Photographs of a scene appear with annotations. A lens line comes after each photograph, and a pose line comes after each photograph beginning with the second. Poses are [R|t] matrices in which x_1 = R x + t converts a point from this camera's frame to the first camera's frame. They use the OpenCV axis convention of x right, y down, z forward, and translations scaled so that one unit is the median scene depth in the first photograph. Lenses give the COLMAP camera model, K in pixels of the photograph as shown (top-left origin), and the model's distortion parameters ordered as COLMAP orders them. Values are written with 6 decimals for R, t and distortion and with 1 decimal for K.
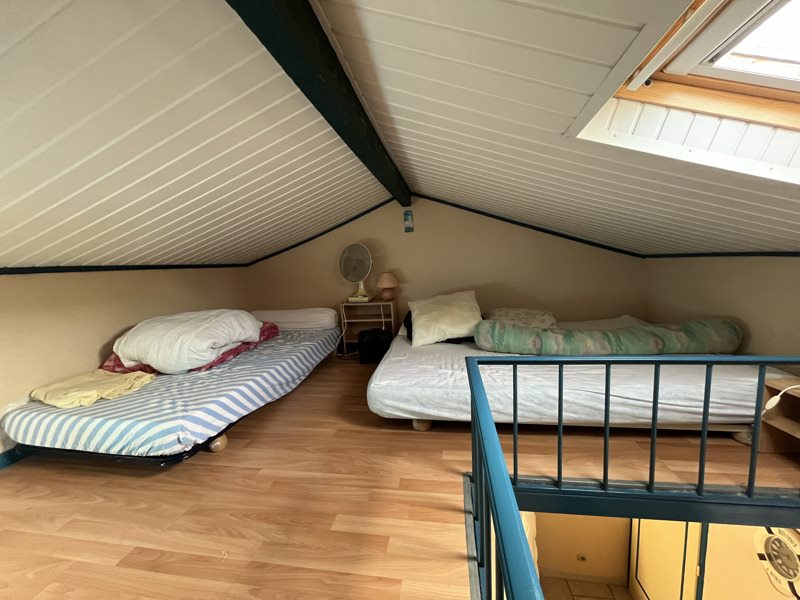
lens RADIAL K [[322.7, 0, 400.0], [0, 322.7, 300.0], [0, 0, 1]] dist [-0.000418, -0.000258]
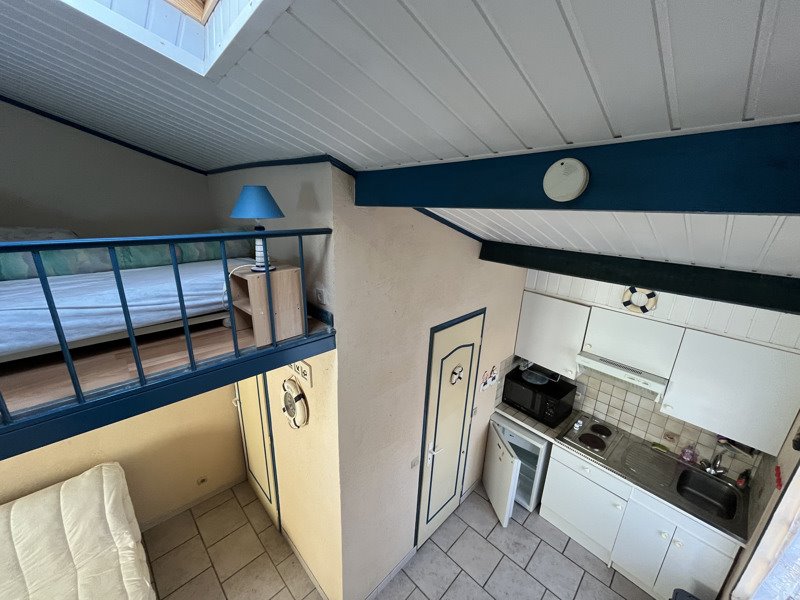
lens RADIAL K [[322.7, 0, 400.0], [0, 322.7, 300.0], [0, 0, 1]] dist [-0.000418, -0.000258]
pose [[0.612378, -0.167456, 0.772627, 0.541073], [0.038282, 0.982444, 0.182590, 0.156120], [-0.789638, -0.082236, 0.608037, -0.153268]]
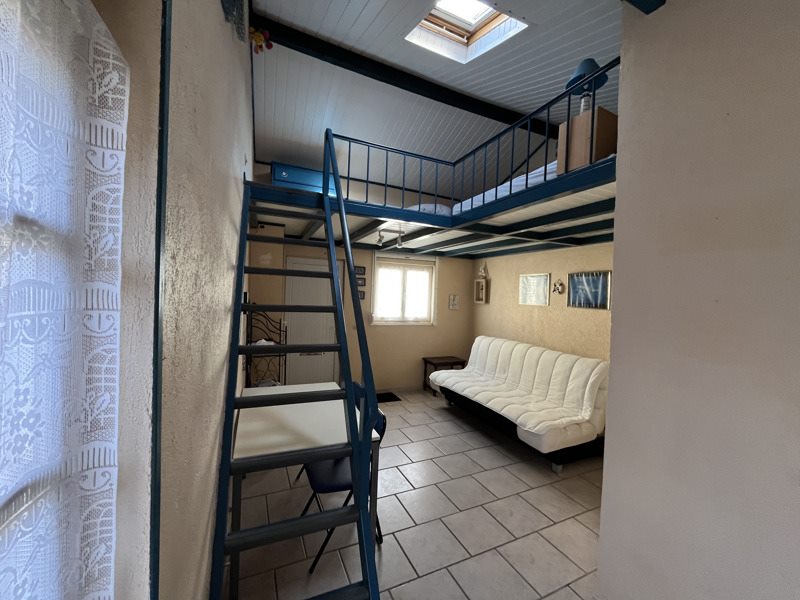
lens RADIAL K [[327.7, 0, 400.0], [0, 327.7, 300.0], [0, 0, 1]] dist [0.000393, -0.000032]
pose [[0.525481, 0.088454, -0.846195, 1.851346], [-0.179270, 0.983763, -0.008491, 1.085593], [0.831704, 0.156159, 0.532806, -0.460642]]
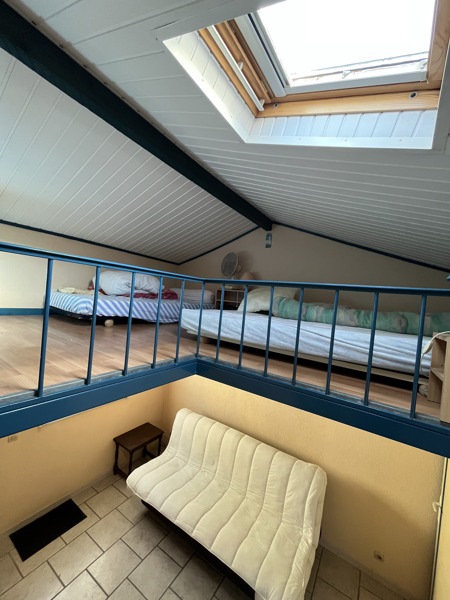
lens RADIAL K [[242.0, 0, 225.0], [0, 242.0, 300.0], [0, 0, 1]] dist [-0.000418, -0.000258]
pose [[0.893859, 0.136513, -0.427061, 0.722880], [-0.187664, 0.978982, -0.079850, 0.300691], [0.407184, 0.151519, 0.900690, -0.078304]]
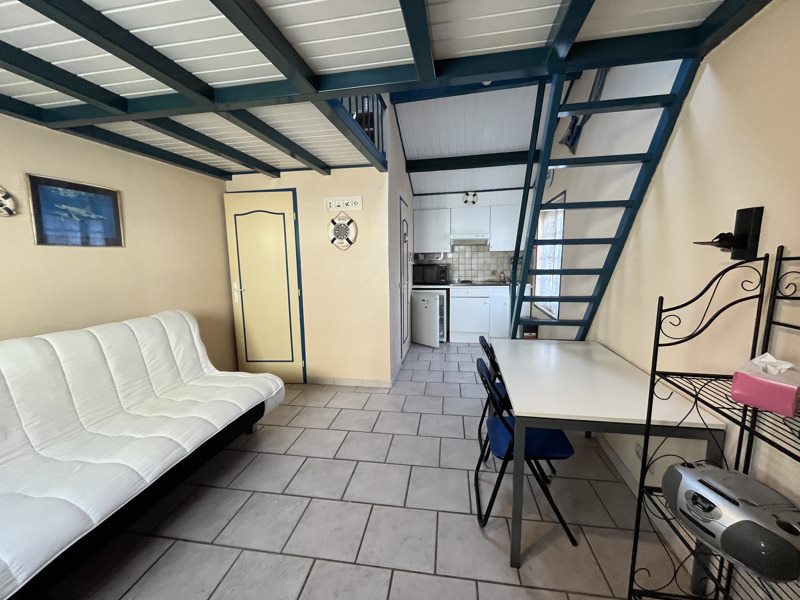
lens RADIAL K [[322.7, 0, 400.0], [0, 322.7, 300.0], [0, 0, 1]] dist [-0.000418, -0.000258]
pose [[0.039236, -0.082647, 0.995806, -0.987457], [0.144853, 0.986517, 0.076169, 1.212174], [-0.988675, 0.141257, 0.050679, 0.613232]]
